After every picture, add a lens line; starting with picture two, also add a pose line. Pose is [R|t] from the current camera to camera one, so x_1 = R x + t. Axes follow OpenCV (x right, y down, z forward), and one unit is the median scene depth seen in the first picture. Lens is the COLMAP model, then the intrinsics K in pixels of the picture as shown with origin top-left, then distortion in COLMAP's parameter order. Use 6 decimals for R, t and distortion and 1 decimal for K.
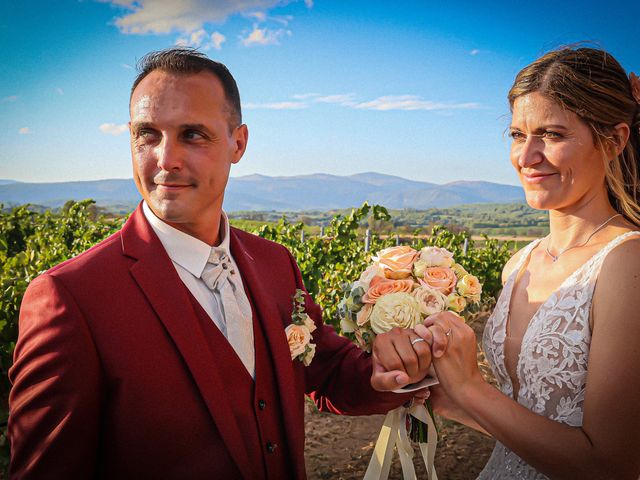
lens RADIAL K [[773.9, 0, 320.5], [0, 773.9, 232.6], [0, 0, 1]] dist [0.053184, 0.046286]
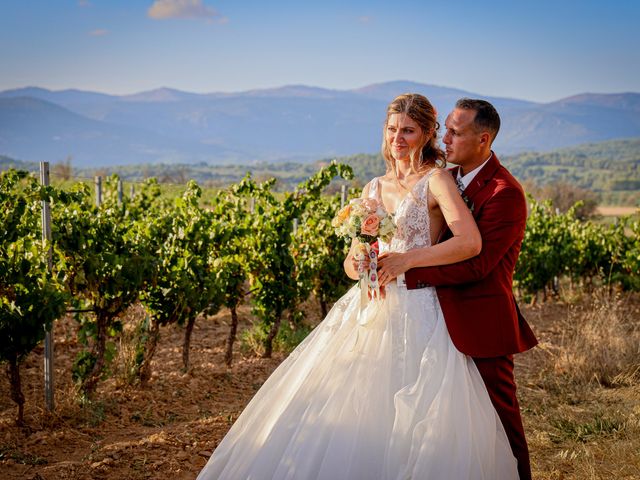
lens RADIAL K [[773.9, 0, 320.5], [0, 773.9, 232.6], [0, 0, 1]] dist [0.053184, 0.046286]
pose [[0.999158, -0.021133, 0.035169, -0.004438], [0.019101, 0.998184, 0.057125, -0.010879], [-0.036312, -0.056405, 0.997747, 0.504913]]
